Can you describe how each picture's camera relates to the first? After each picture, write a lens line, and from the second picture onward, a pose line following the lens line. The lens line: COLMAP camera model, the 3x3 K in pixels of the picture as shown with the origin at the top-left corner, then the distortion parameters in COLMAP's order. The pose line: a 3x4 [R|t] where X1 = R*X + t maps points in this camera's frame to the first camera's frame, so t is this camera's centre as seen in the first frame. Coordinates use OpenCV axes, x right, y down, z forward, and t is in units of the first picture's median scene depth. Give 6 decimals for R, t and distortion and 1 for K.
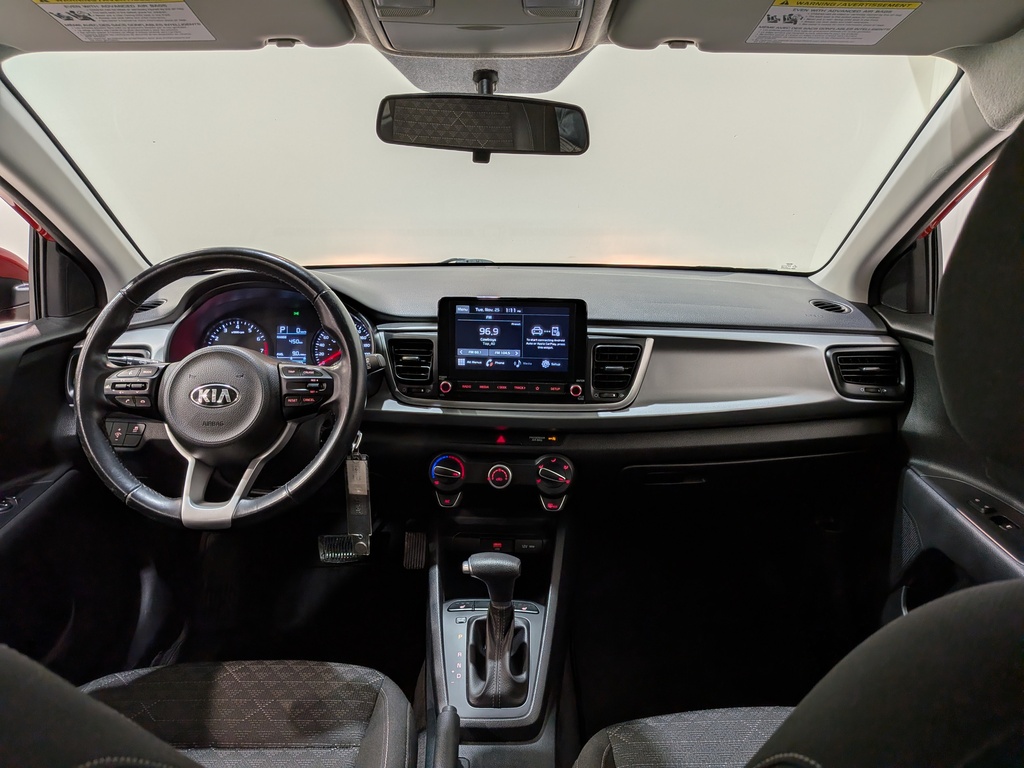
lens RADIAL K [[751.7, 0, 514.0], [0, 751.7, 378.0], [0, 0, 1]] dist [0.062080, -0.113025]
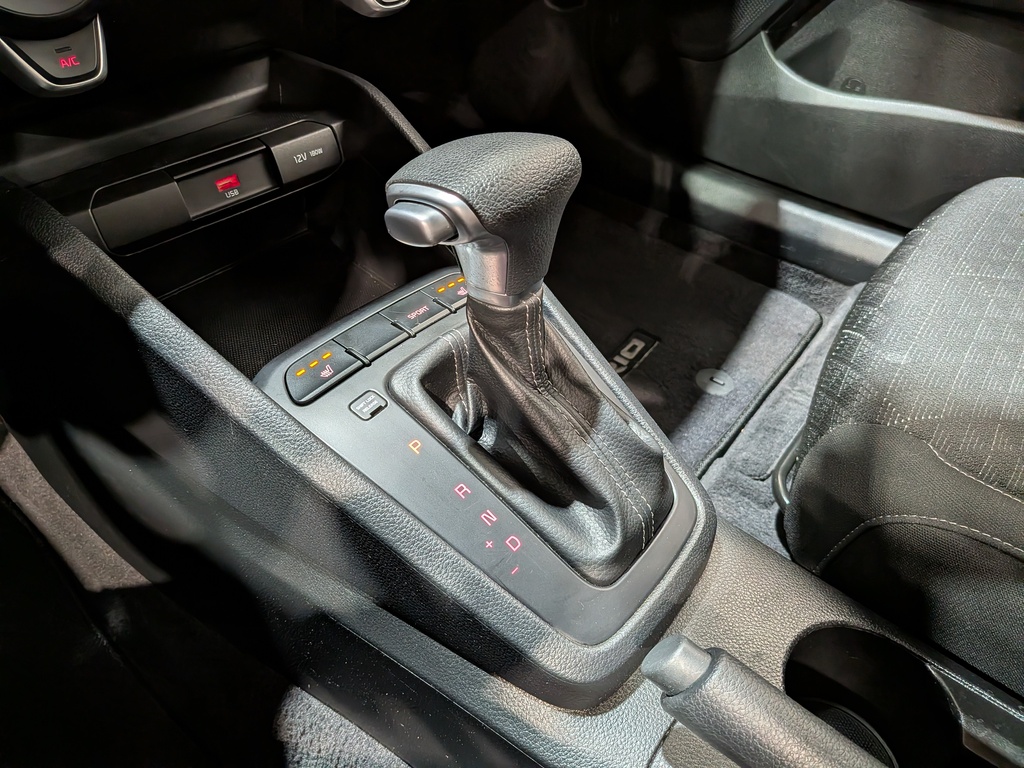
lens RADIAL K [[751.7, 0, 504.5], [0, 751.7, 378.4], [0, 0, 1]] dist [0.062080, -0.113025]
pose [[0.633415, -0.499473, 0.591027, -0.200777], [0.170167, 0.834998, 0.523280, 0.147471], [-0.754870, -0.230880, 0.613894, 0.722627]]
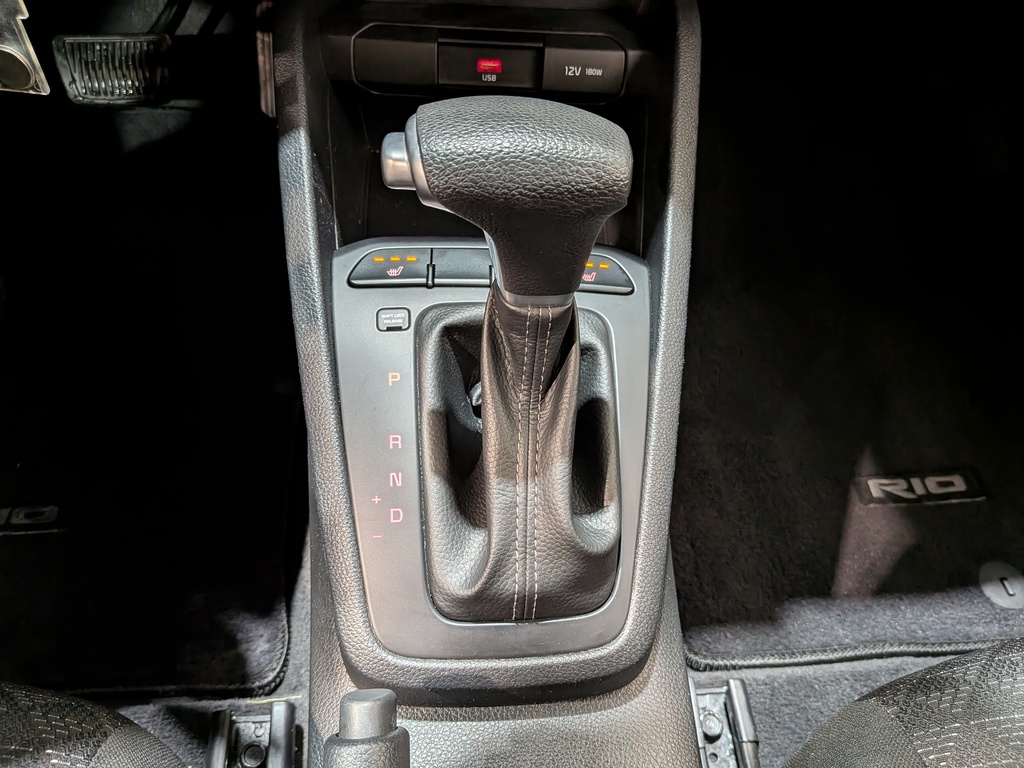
lens RADIAL K [[751.7, 0, 508.8], [0, 751.7, 419.8], [0, 0, 1]] dist [0.062080, -0.113025]
pose [[0.997408, -0.014789, 0.070420, -0.042288], [-0.030885, 0.795930, 0.604600, 0.152923], [-0.064992, -0.605207, 0.793410, 0.680770]]
